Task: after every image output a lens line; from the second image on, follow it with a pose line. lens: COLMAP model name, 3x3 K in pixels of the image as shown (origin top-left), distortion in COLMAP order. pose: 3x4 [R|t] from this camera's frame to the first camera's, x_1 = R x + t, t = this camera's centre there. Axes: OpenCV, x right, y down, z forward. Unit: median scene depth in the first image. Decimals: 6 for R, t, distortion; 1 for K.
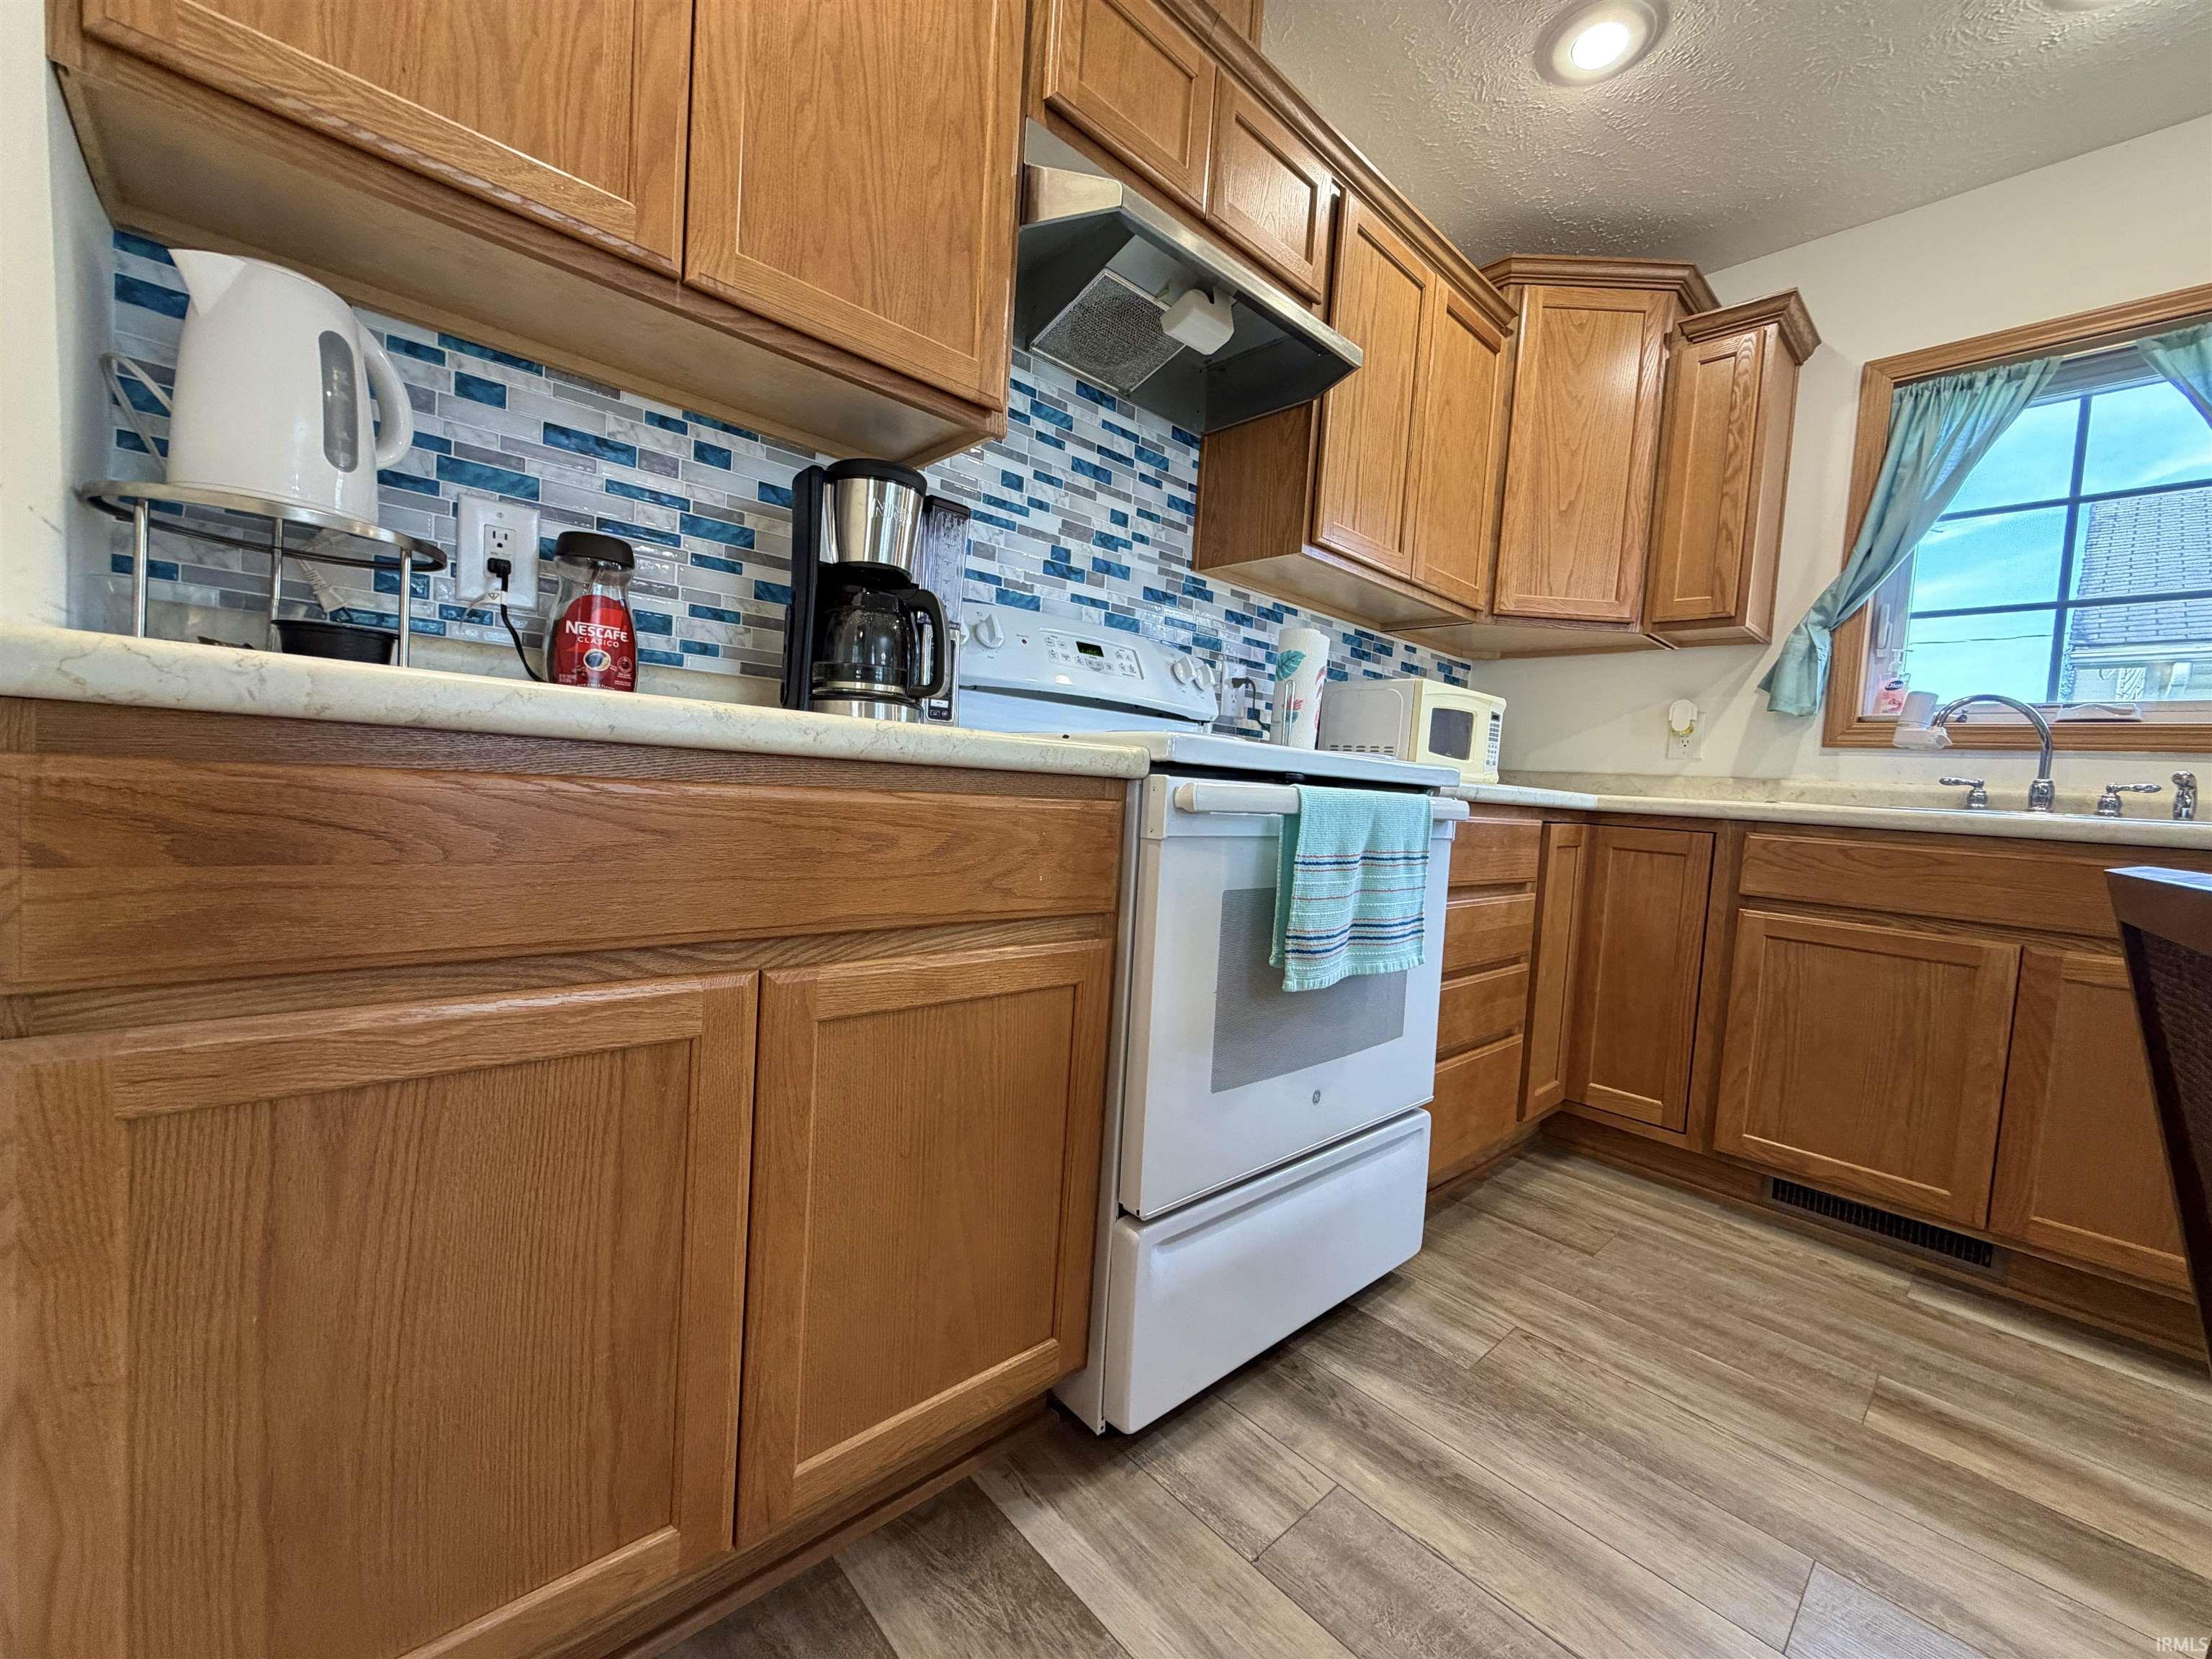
lens RADIAL K [[877.3, 0, 1101.0], [0, 877.3, 827.1], [0, 0, 1]] dist [0.001268, -0.000314]
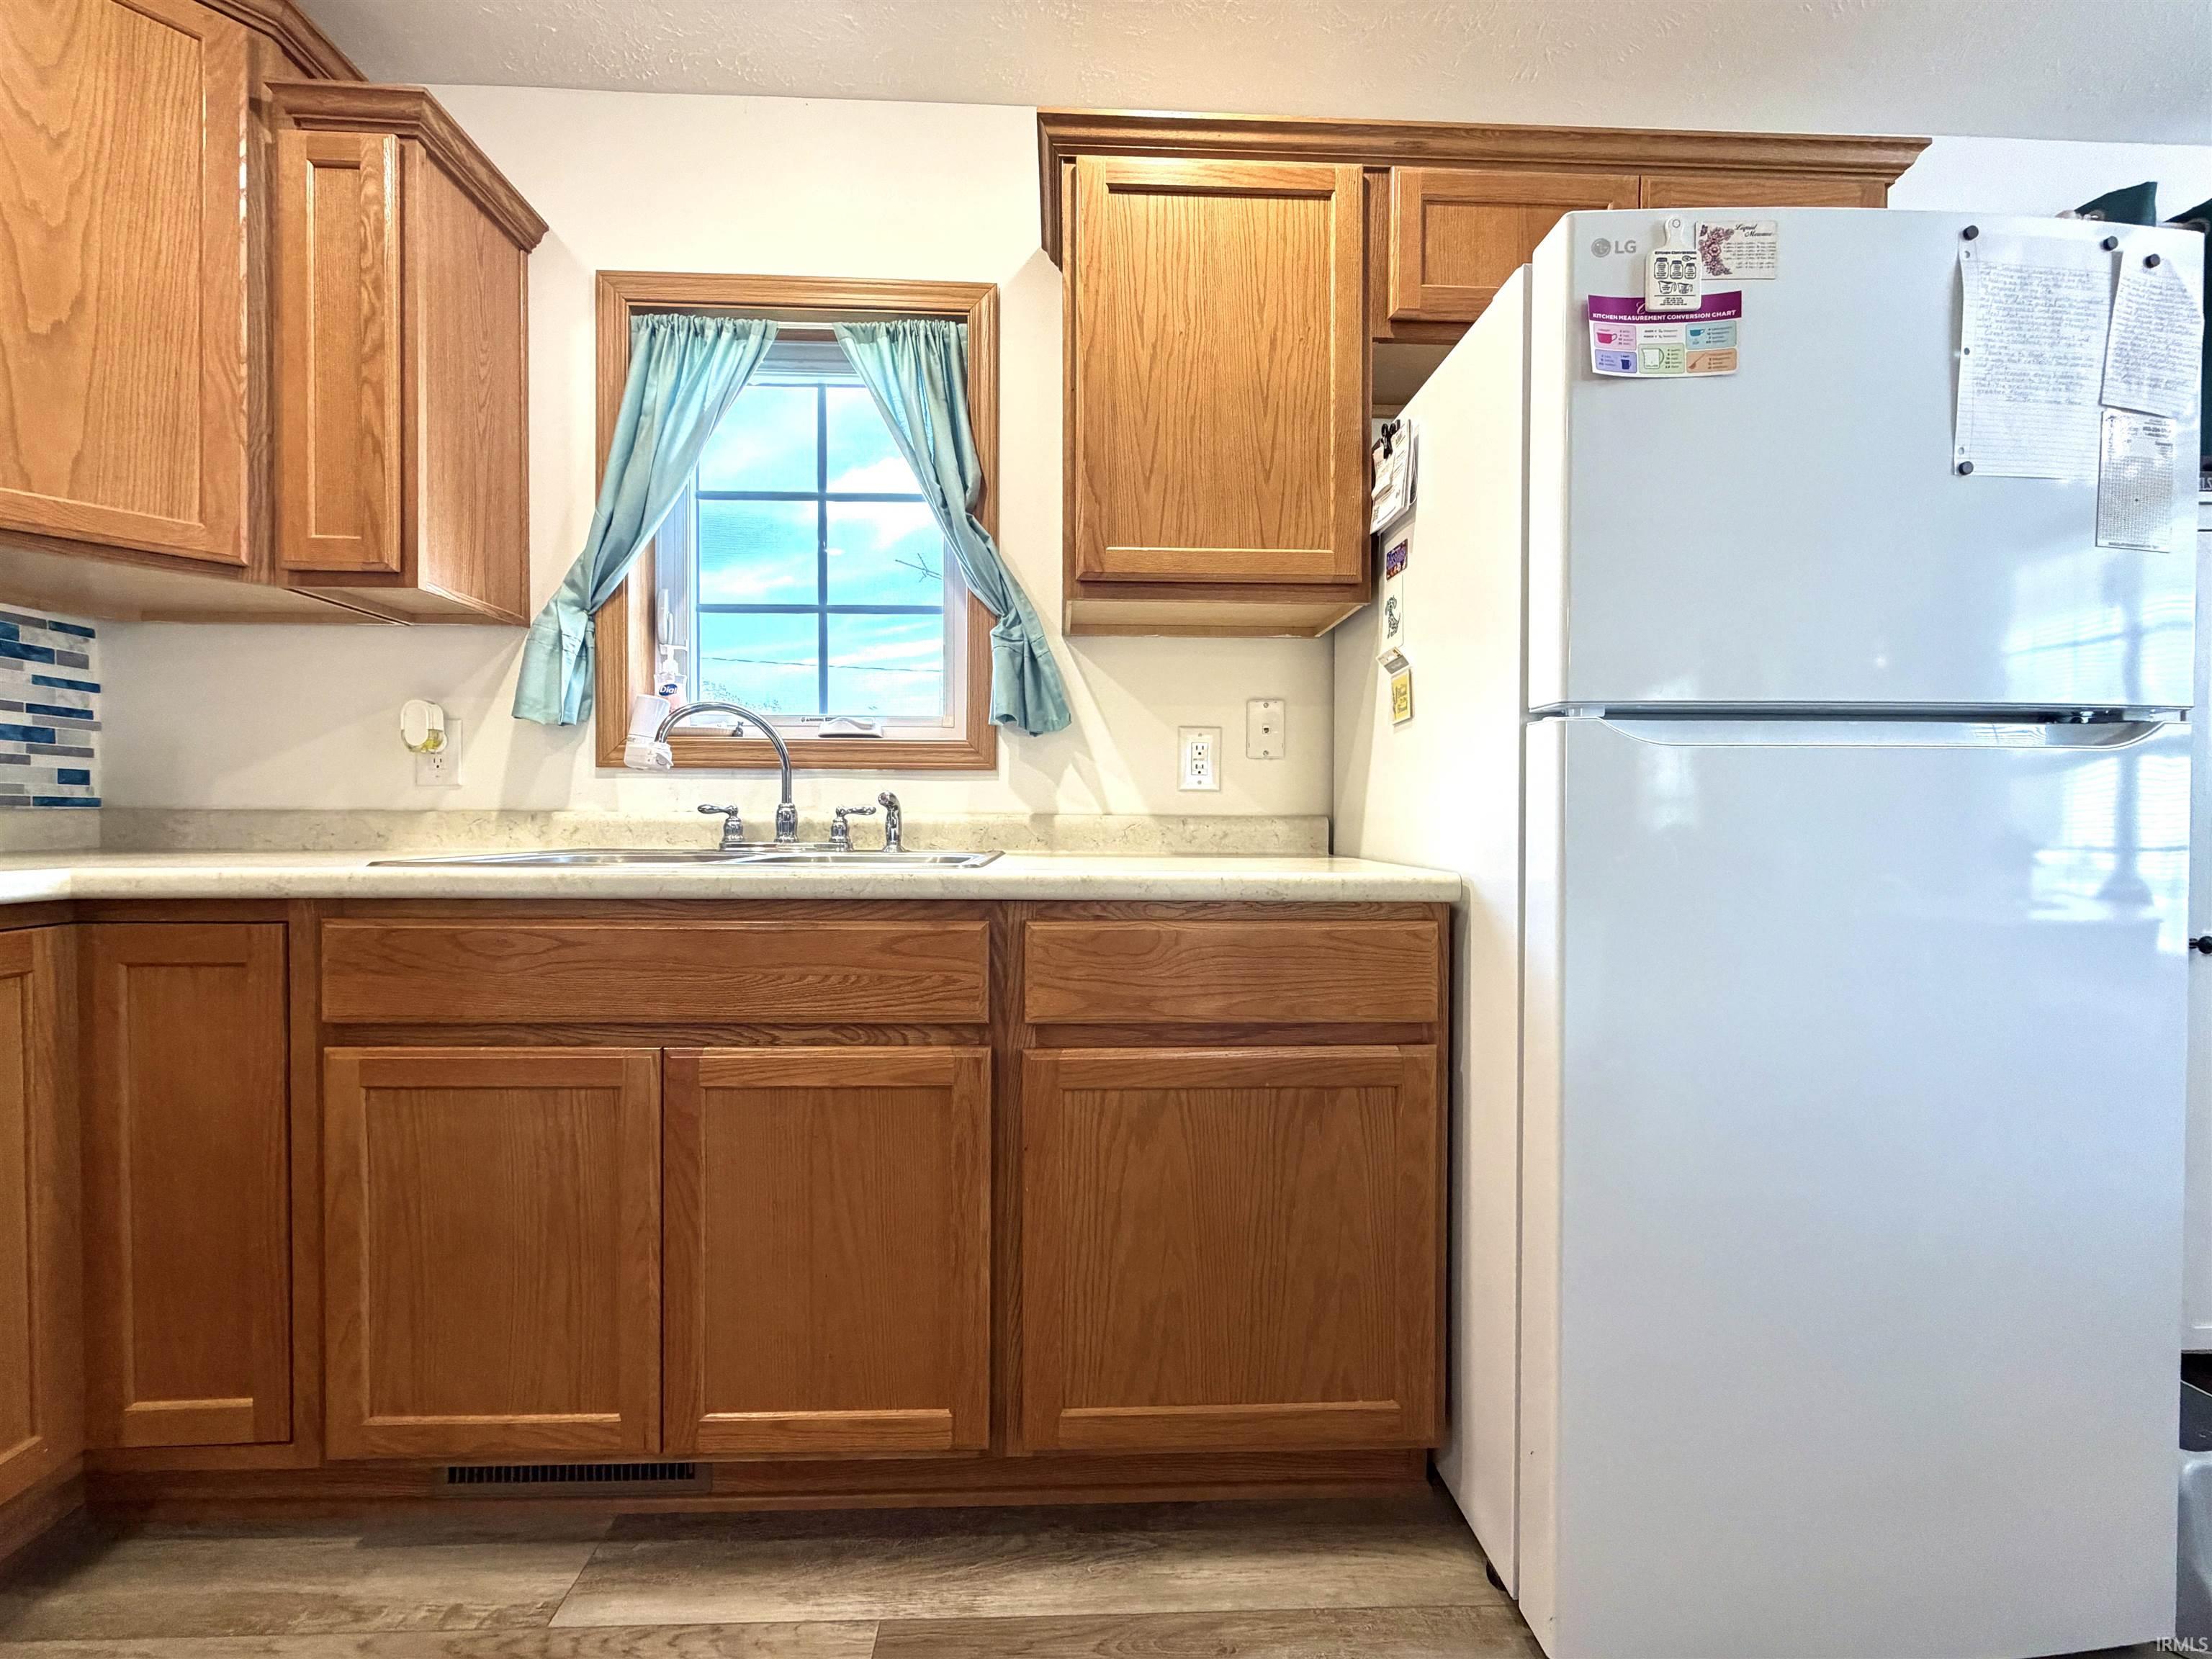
lens RADIAL K [[877.3, 0, 1098.6], [0, 877.3, 828.0], [0, 0, 1]] dist [0.001268, -0.000314]
pose [[0.647164, -0.071795, 0.758962, 0.613975], [0.078611, 0.996533, 0.027238, -0.029588], [-0.758287, 0.042035, 0.650565, 0.208199]]
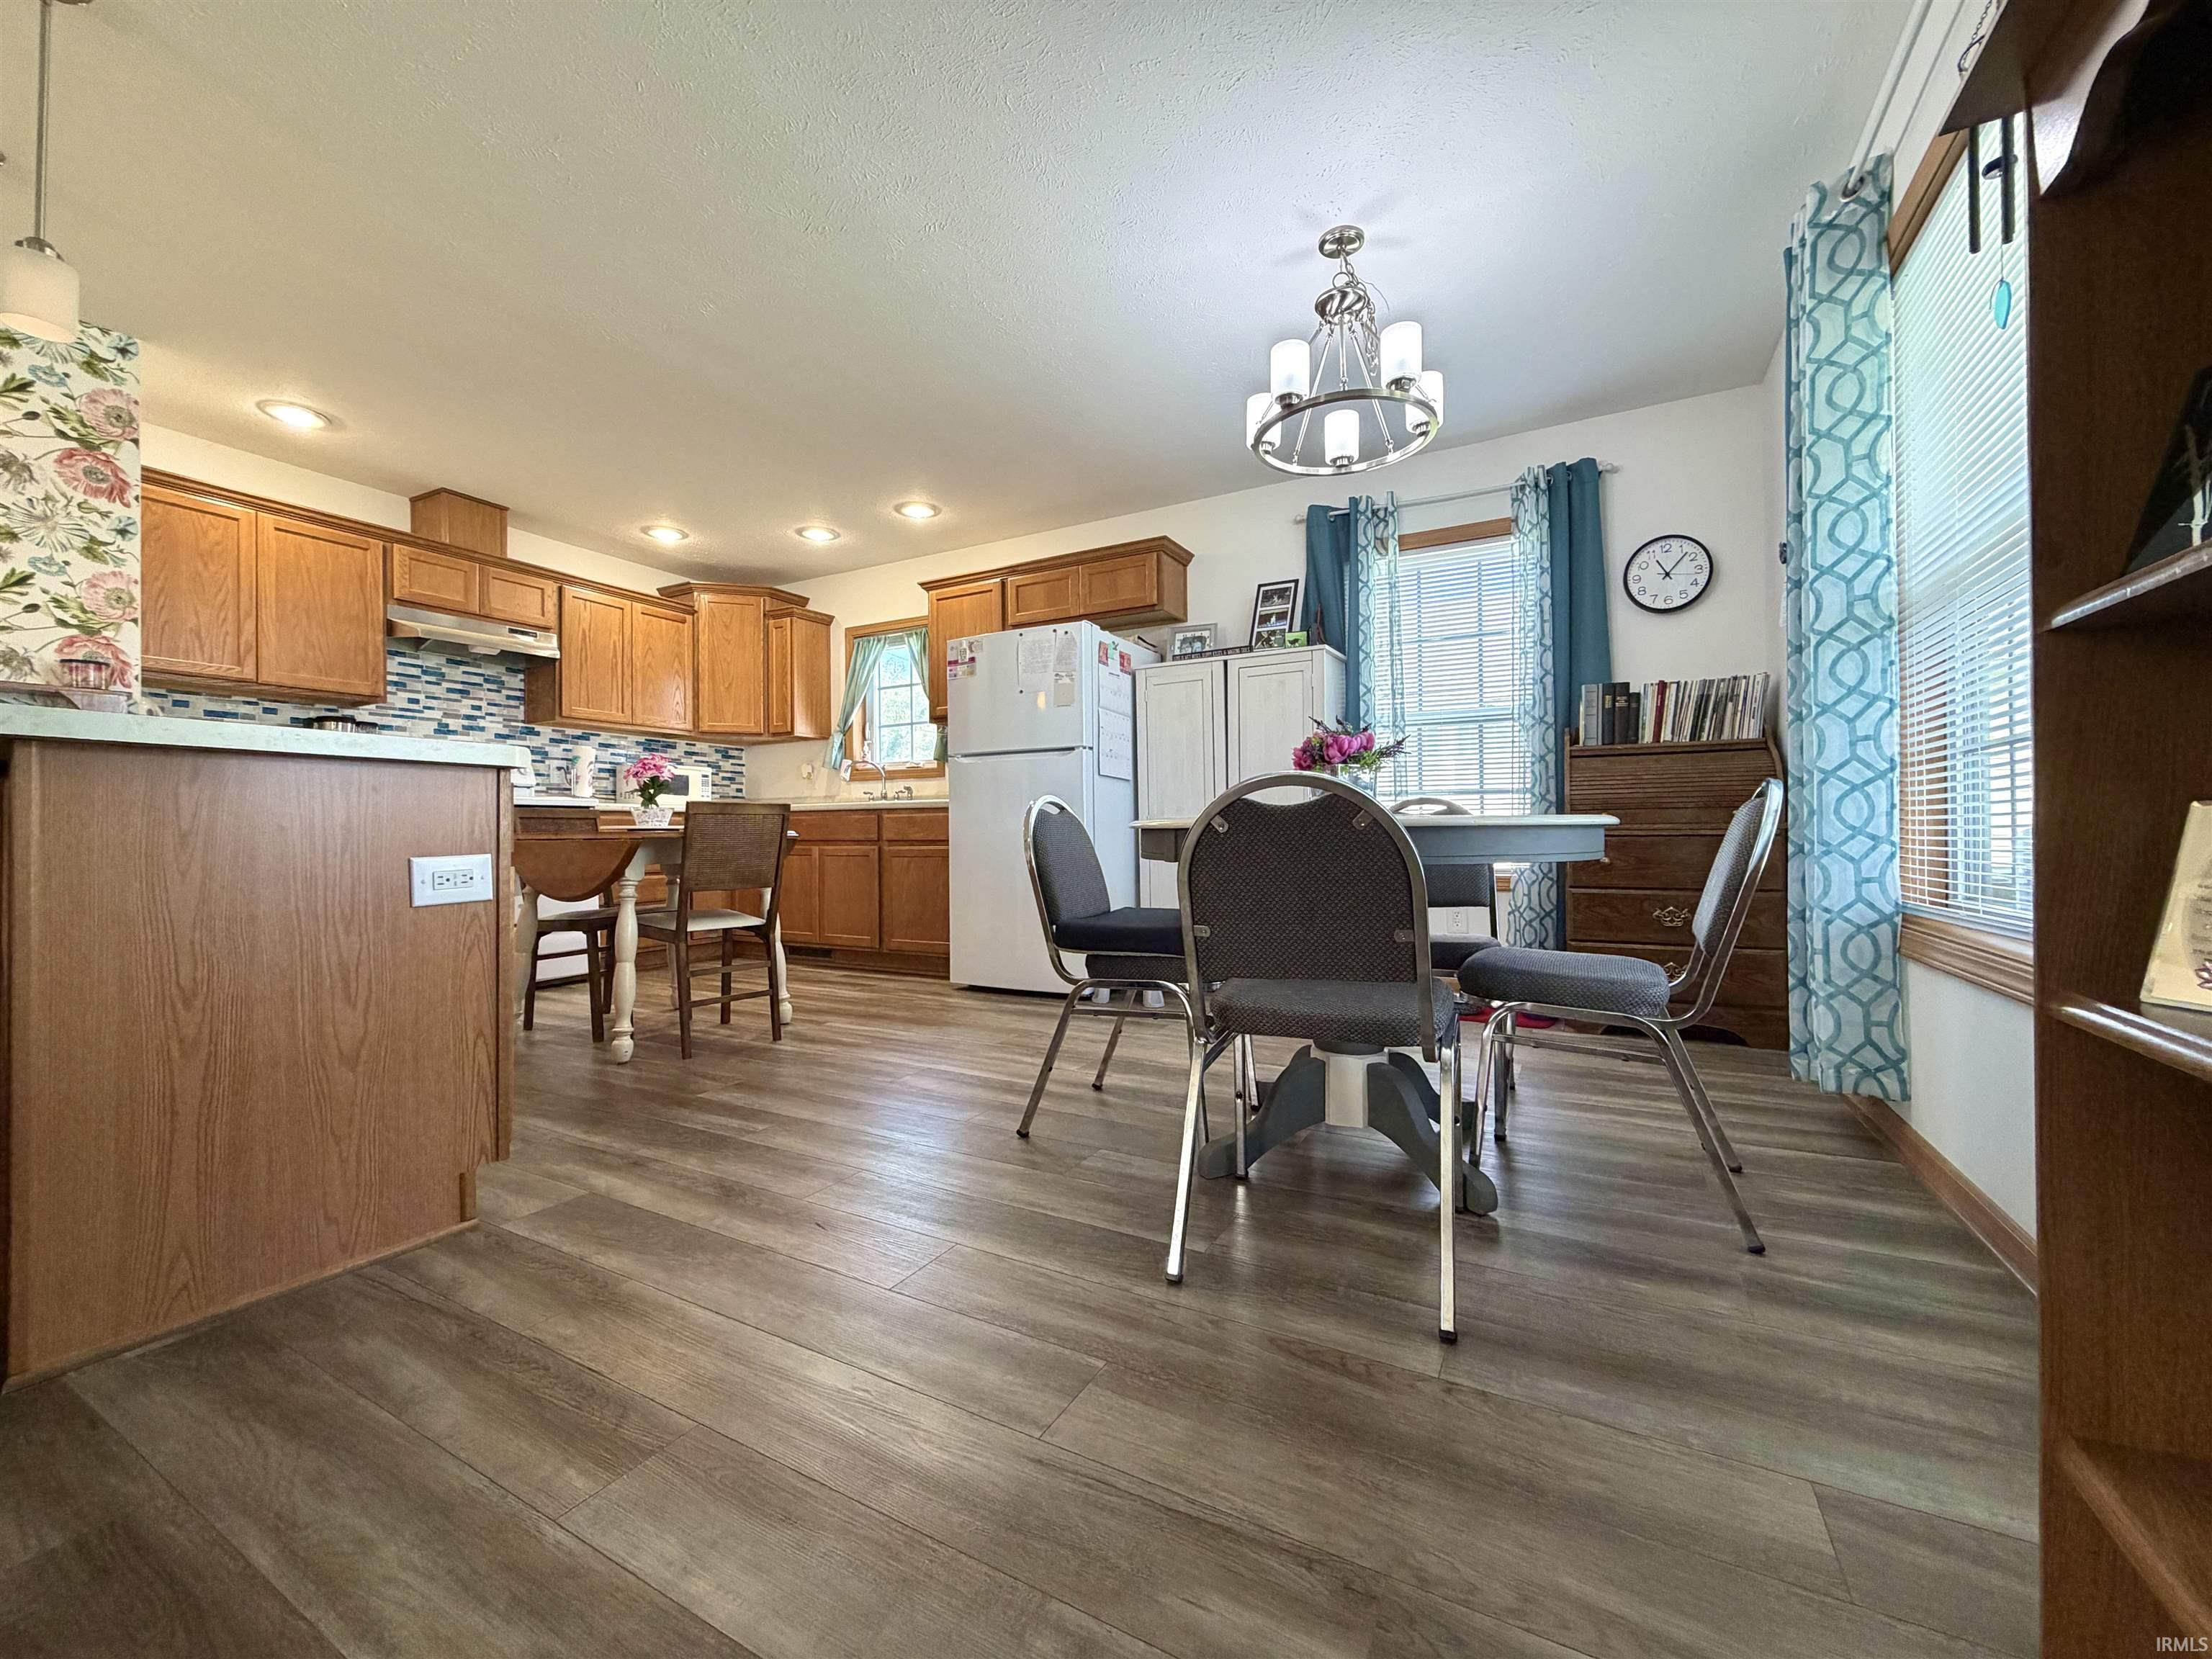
lens RADIAL K [[877.3, 0, 1101.2], [0, 877.3, 827.5], [0, 0, 1]] dist [0.001268, -0.000314]
pose [[0.944415, -0.072895, 0.320571, 0.823966], [0.088931, 0.995400, -0.035649, 0.218372], [-0.316498, 0.062176, 0.946553, -1.790235]]
